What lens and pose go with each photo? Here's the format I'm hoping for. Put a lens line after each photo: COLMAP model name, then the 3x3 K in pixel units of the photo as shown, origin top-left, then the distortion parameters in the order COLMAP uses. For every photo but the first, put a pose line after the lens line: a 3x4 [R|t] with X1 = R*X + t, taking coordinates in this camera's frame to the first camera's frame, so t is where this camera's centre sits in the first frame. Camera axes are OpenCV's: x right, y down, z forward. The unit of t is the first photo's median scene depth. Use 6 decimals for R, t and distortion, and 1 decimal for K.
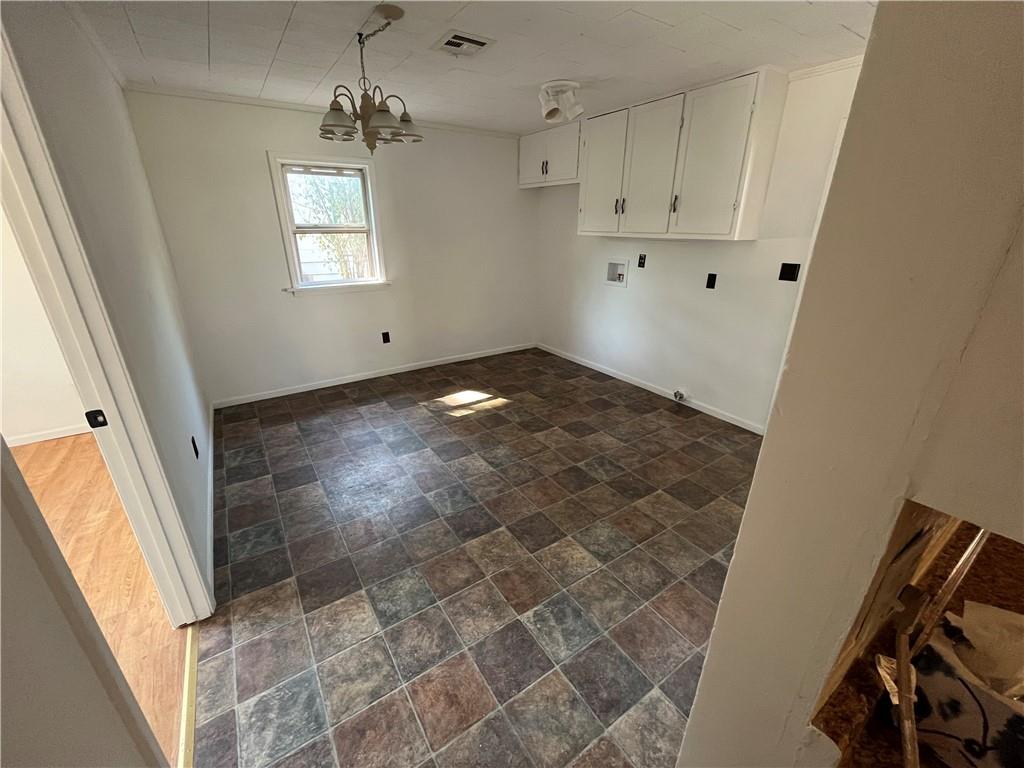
lens RADIAL K [[414.6, 0, 509.2], [0, 414.6, 384.5], [0, 0, 1]] dist [0.000344, -0.000010]
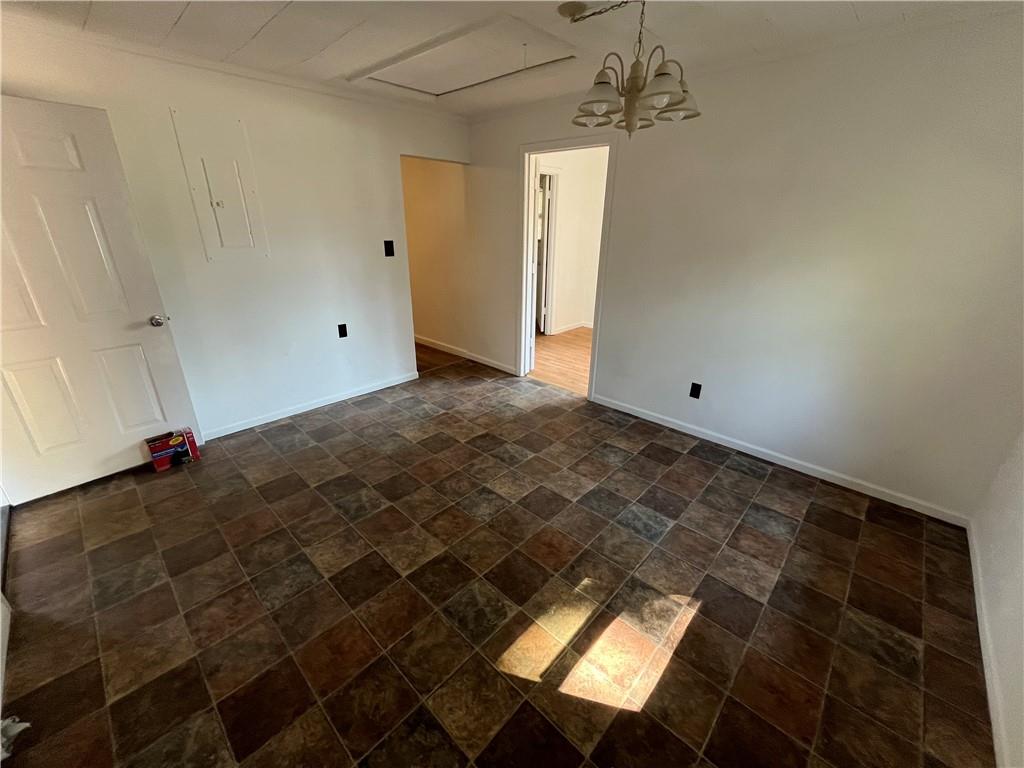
lens RADIAL K [[414.6, 0, 512.1], [0, 414.6, 383.1], [0, 0, 1]] dist [0.000344, -0.000010]
pose [[-0.973510, 0.072348, -0.216895, 0.087981], [-0.095305, 0.733879, 0.672562, -0.587750], [0.207833, 0.675417, -0.707543, 1.498311]]
